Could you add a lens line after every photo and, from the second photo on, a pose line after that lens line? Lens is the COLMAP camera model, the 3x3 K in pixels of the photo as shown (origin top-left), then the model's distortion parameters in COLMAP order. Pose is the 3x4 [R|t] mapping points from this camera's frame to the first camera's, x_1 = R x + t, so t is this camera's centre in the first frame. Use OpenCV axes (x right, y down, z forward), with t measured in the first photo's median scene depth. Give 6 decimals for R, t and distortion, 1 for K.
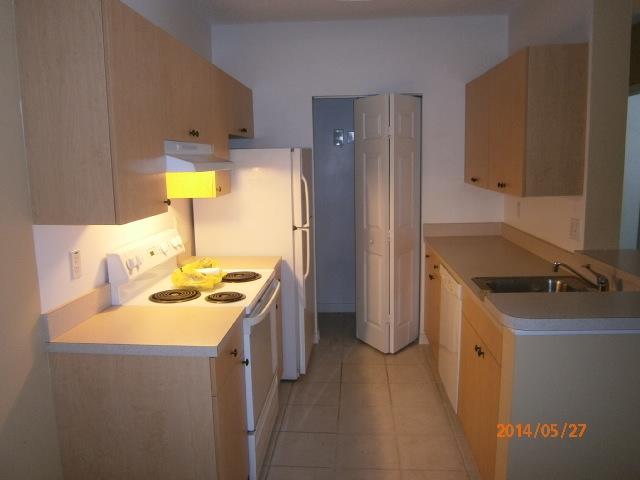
lens RADIAL K [[503.8, 0, 320.0], [0, 503.8, 240.0], [0, 0, 1]] dist [-0.208595, 0.349724]
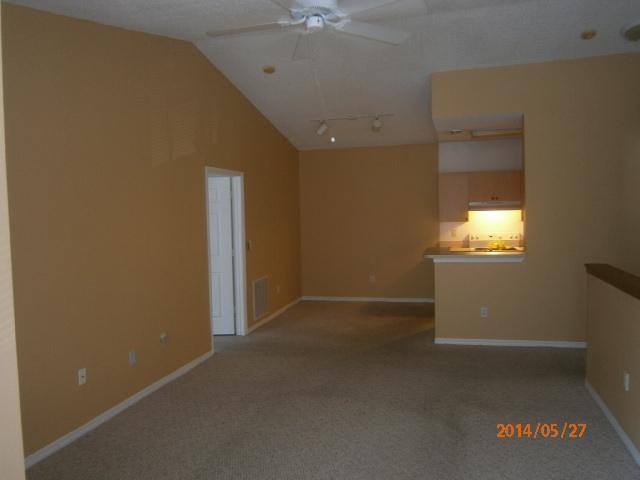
lens RADIAL K [[503.8, 0, 320.0], [0, 503.8, 240.0], [0, 0, 1]] dist [-0.208595, 0.349724]
pose [[-0.204333, 0.081117, -0.975535, 2.135552], [-0.118215, 0.987223, 0.106850, -0.114433], [0.971737, 0.137156, -0.192133, 0.411879]]
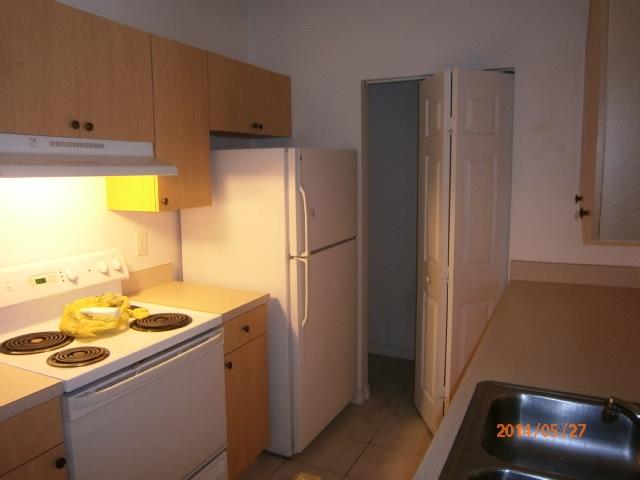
lens RADIAL K [[503.8, 0, 320.0], [0, 503.8, 240.0], [0, 0, 1]] dist [-0.208595, 0.349724]
pose [[0.924805, 0.060699, -0.375568, 0.259874], [-0.067009, 0.997745, -0.003750, -0.047555], [0.374494, 0.028635, 0.926787, 0.333891]]
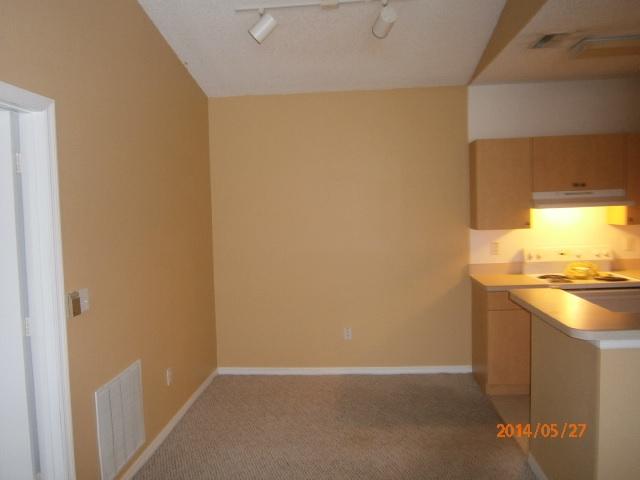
lens RADIAL K [[503.8, 0, 320.0], [0, 503.8, 240.0], [0, 0, 1]] dist [-0.208595, 0.349724]
pose [[-0.015722, 0.081209, -0.996573, 1.019527], [-0.121791, 0.989119, 0.082523, -0.044052], [0.992431, 0.122671, -0.005660, 0.119148]]
